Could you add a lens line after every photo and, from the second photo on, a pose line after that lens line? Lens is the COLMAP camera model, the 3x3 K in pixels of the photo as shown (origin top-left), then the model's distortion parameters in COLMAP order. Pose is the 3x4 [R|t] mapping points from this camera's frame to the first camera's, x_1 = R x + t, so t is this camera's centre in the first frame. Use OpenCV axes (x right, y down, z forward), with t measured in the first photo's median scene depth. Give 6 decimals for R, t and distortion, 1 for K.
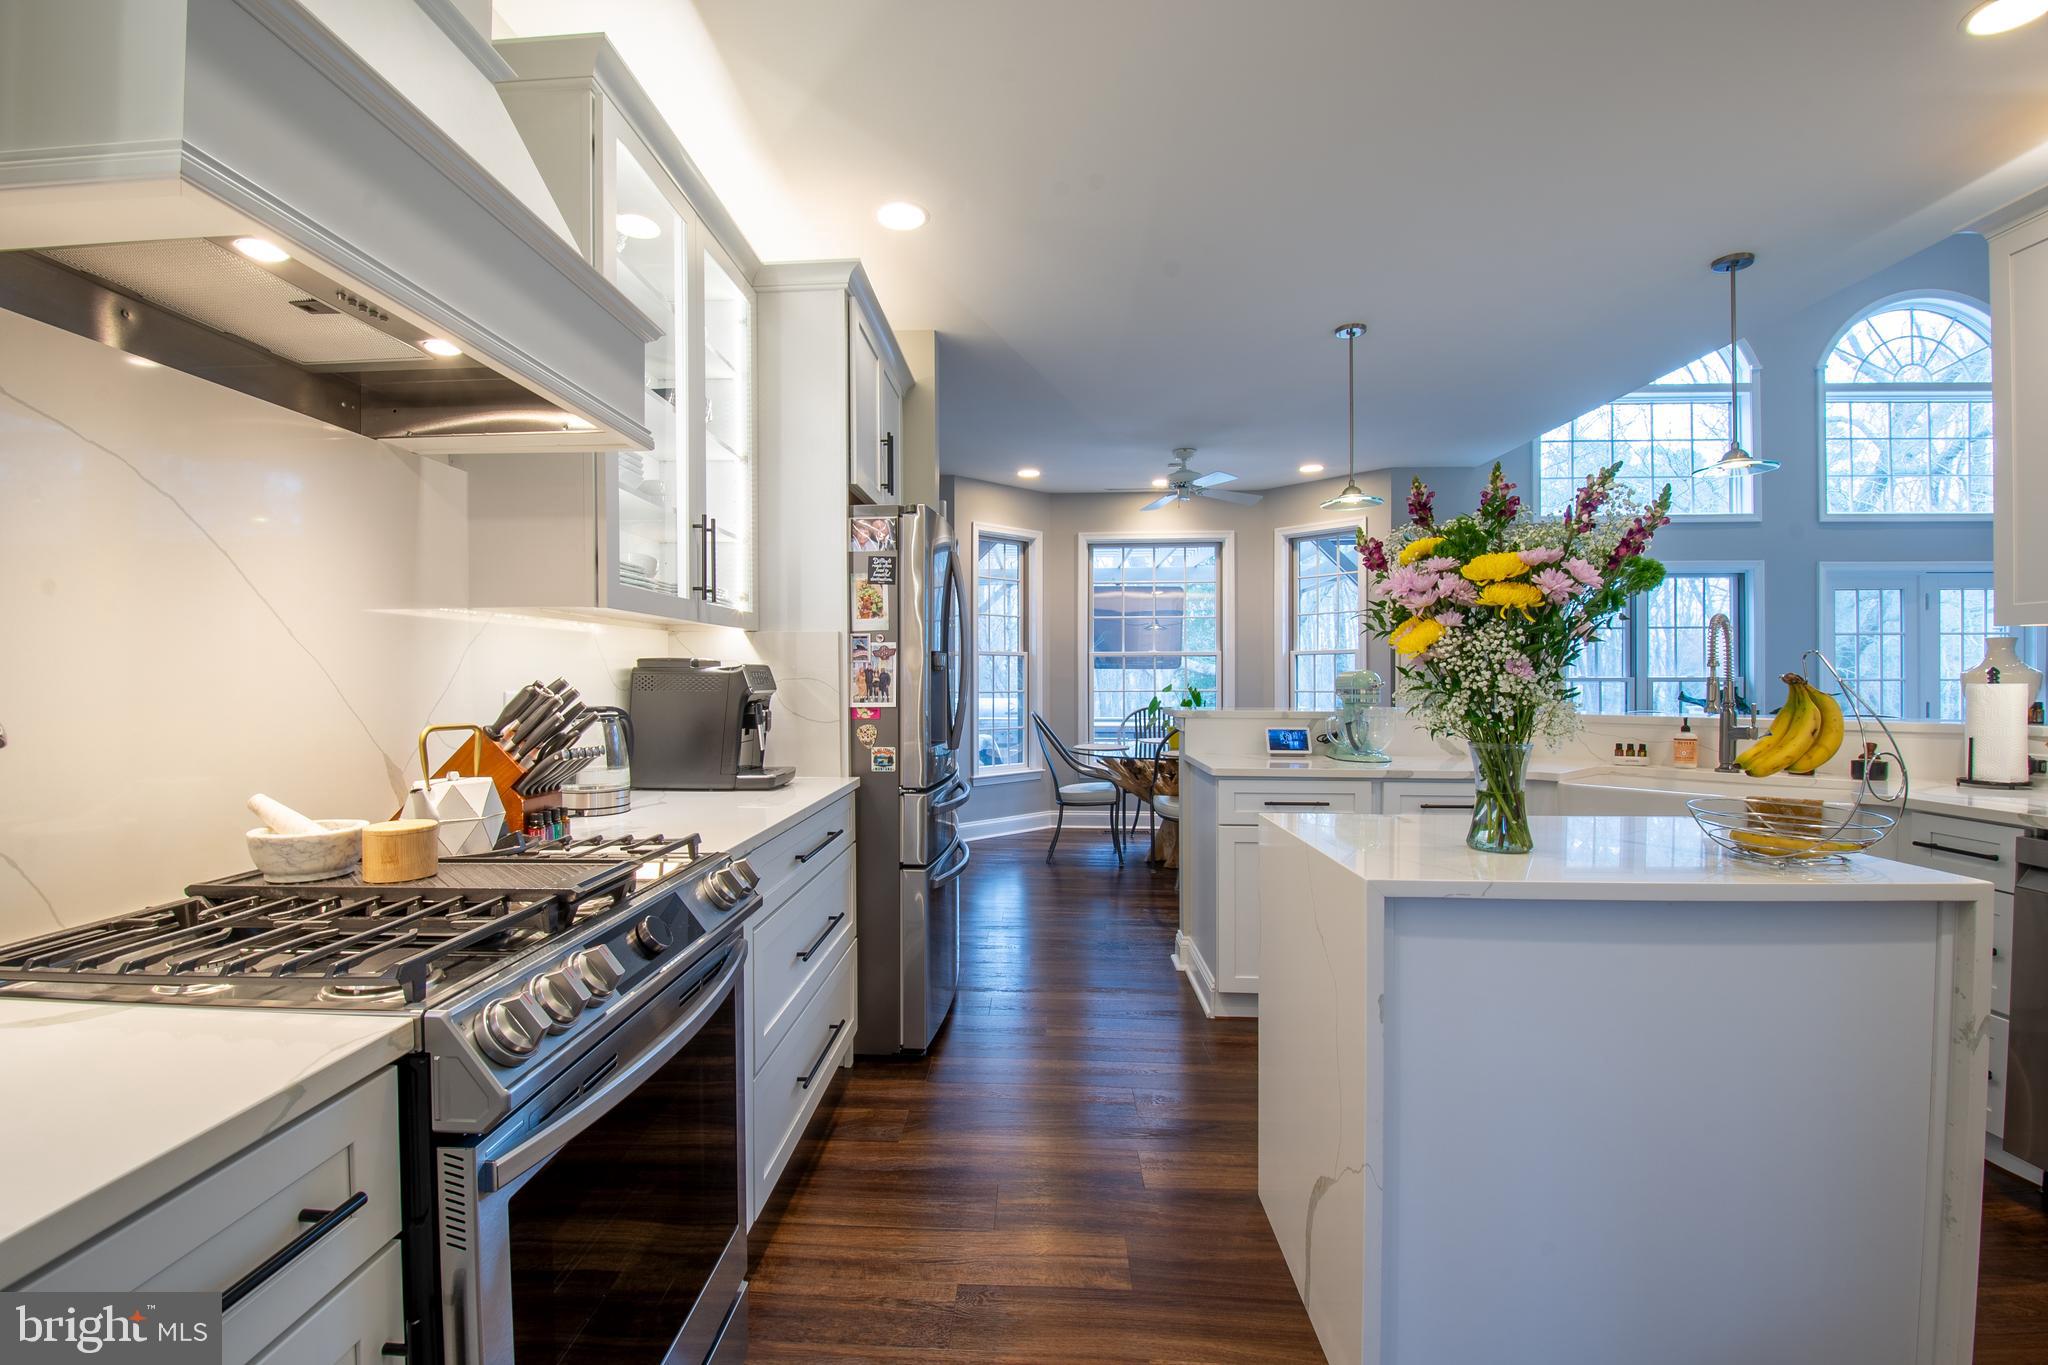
lens RADIAL K [[895.5, 0, 1028.9], [0, 895.5, 680.4], [0, 0, 1]] dist [-0.012360, -0.005235]
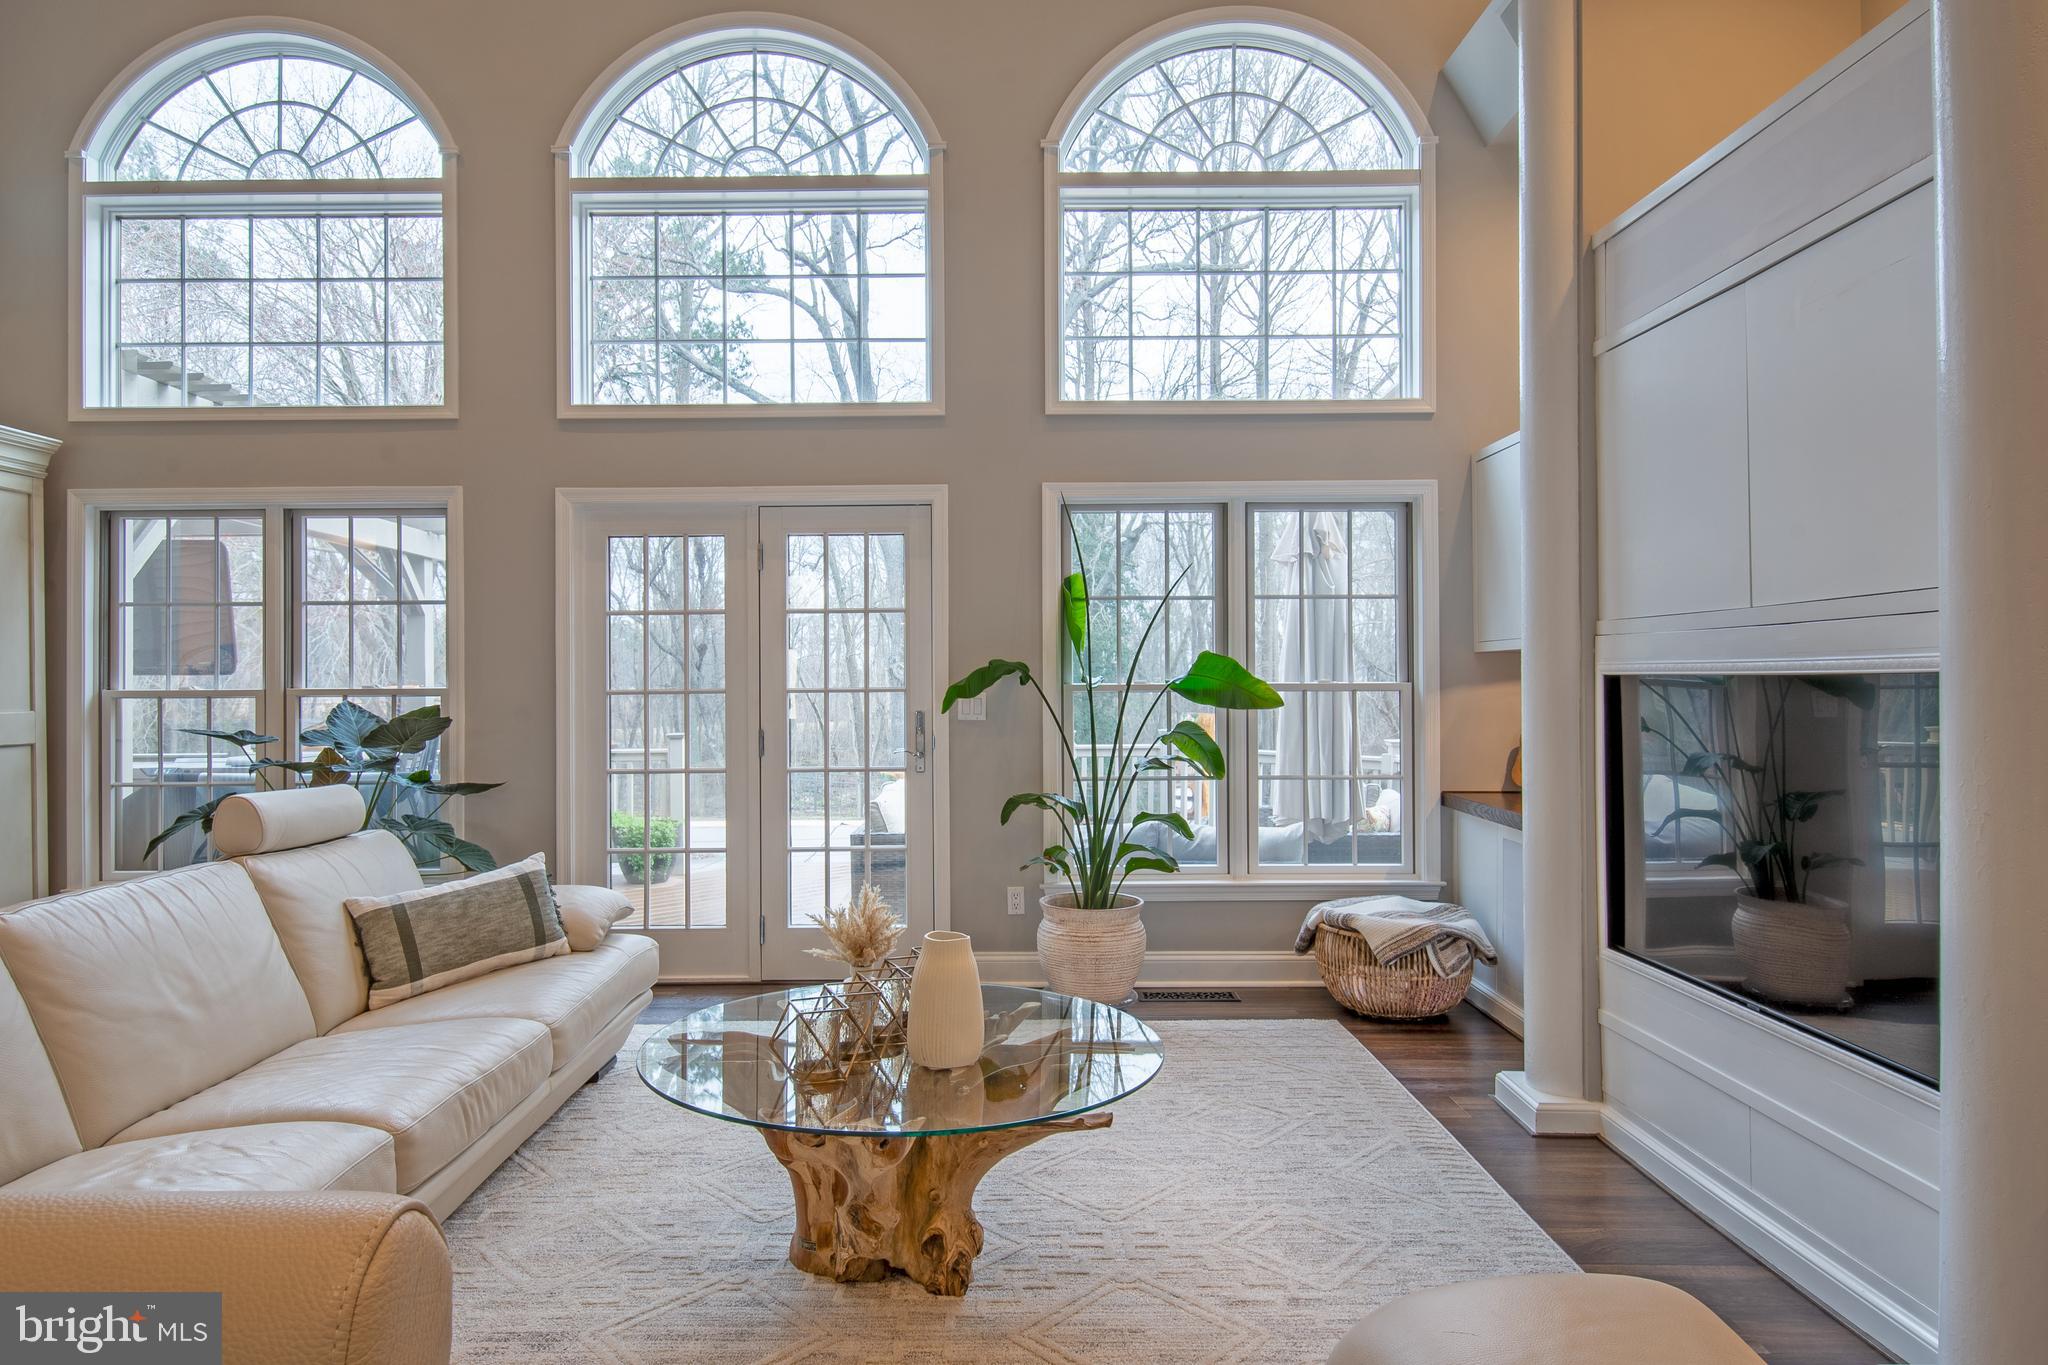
lens RADIAL K [[1642.1, 0, 1017.9], [0, 1642.1, 674.5], [0, 0, 1]] dist [0.000741, -0.000917]
pose [[0.995584, -0.006305, 0.093662, 1.086513], [0.007414, 0.999906, -0.011493, 0.002781], [-0.093581, 0.012136, 0.995538, -0.098877]]
